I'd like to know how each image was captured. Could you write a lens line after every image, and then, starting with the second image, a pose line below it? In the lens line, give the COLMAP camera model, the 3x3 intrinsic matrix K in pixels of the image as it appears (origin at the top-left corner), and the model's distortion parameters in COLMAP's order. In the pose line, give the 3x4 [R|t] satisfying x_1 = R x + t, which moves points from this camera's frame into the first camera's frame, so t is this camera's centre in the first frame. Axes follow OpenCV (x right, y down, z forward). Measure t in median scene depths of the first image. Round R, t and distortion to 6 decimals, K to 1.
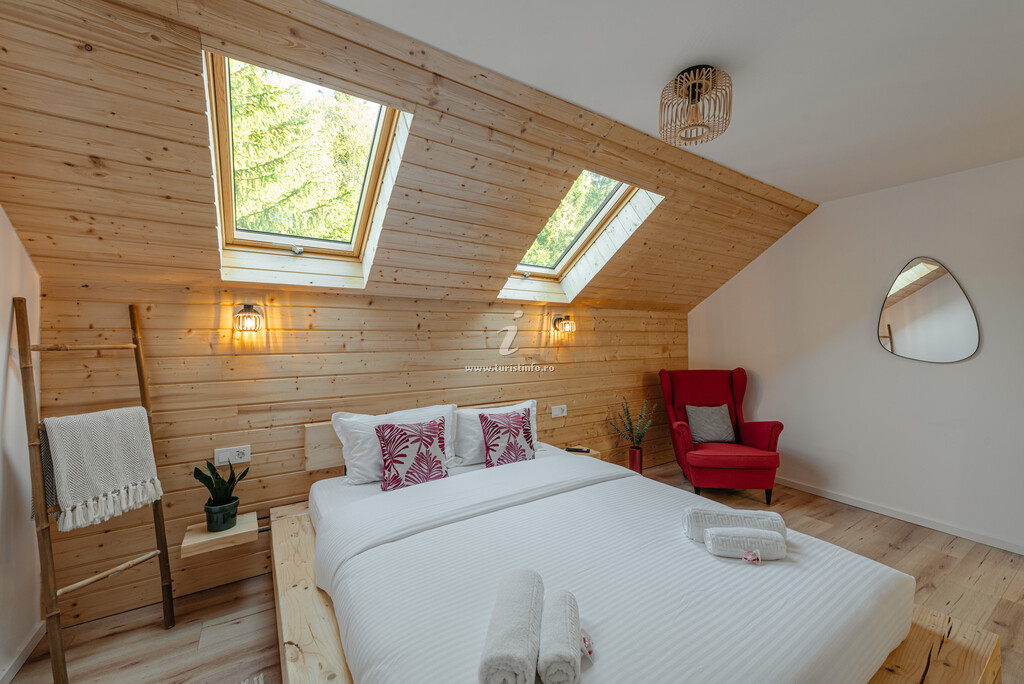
lens RADIAL K [[404.9, 0, 516.4], [0, 404.9, 340.0], [0, 0, 1]] dist [0.000015, -0.000014]
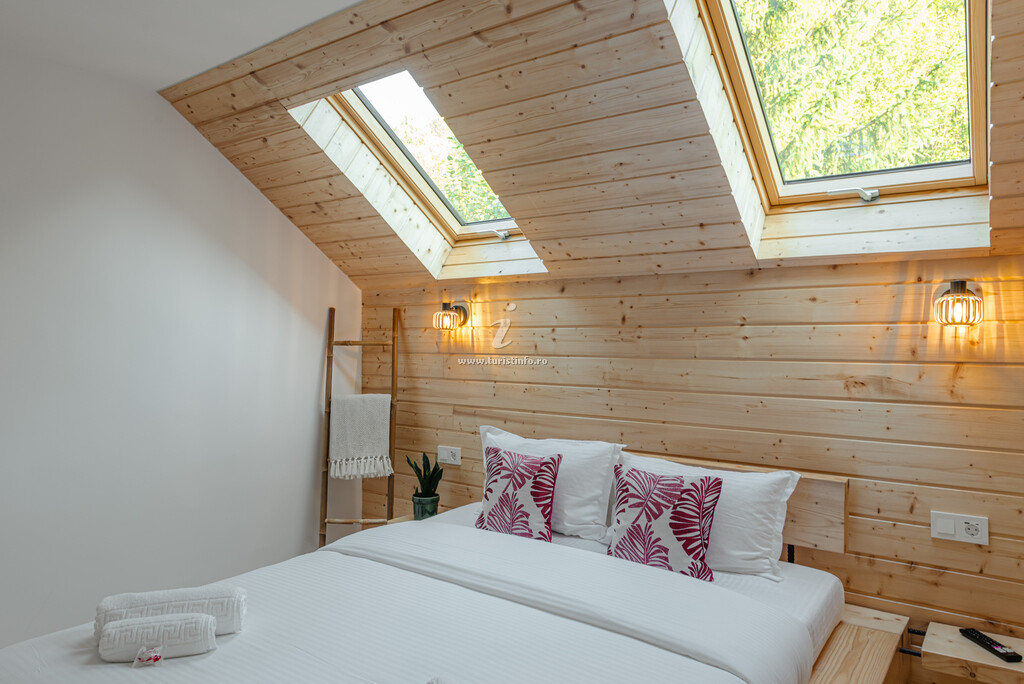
lens RADIAL K [[674.1, 0, 503.7], [0, 674.1, 339.0], [0, 0, 1]] dist [0.006693, -0.000917]
pose [[0.334441, 0.007232, -0.942389, 0.794958], [-0.008072, 0.999956, 0.004809, -0.006697], [0.942382, 0.005998, 0.334484, 0.508300]]
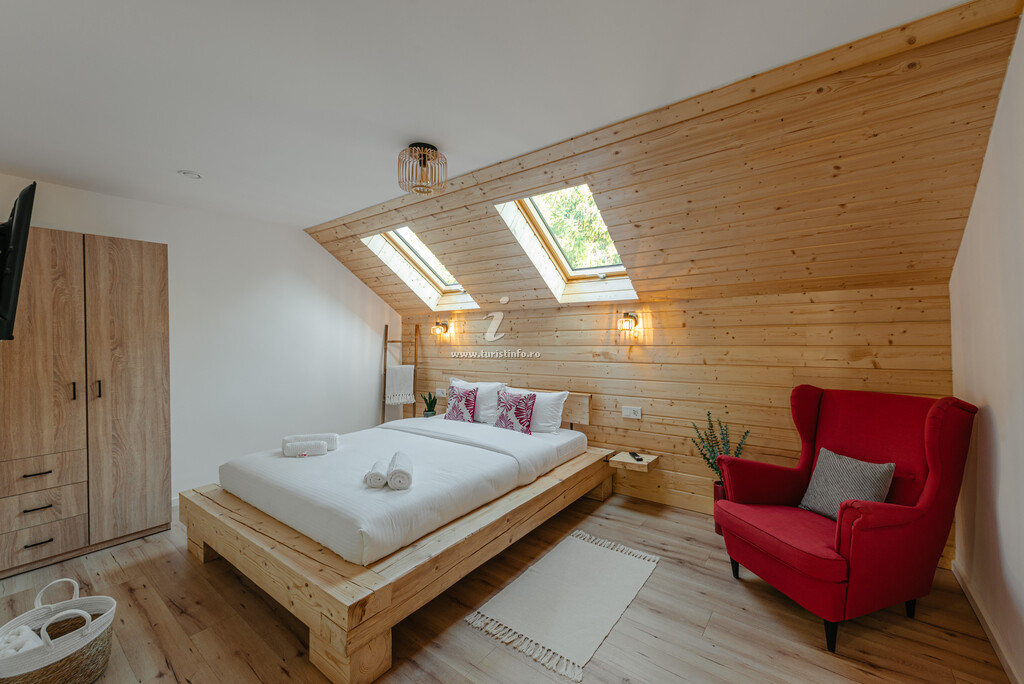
lens RADIAL K [[404.9, 0, 516.4], [0, 404.9, 340.0], [0, 0, 1]] dist [0.000015, -0.000014]
pose [[0.341455, 0.003617, -0.939891, 1.272940], [0.003801, 0.999979, 0.005229, -0.002523], [0.939890, -0.005358, 0.341434, 0.574973]]
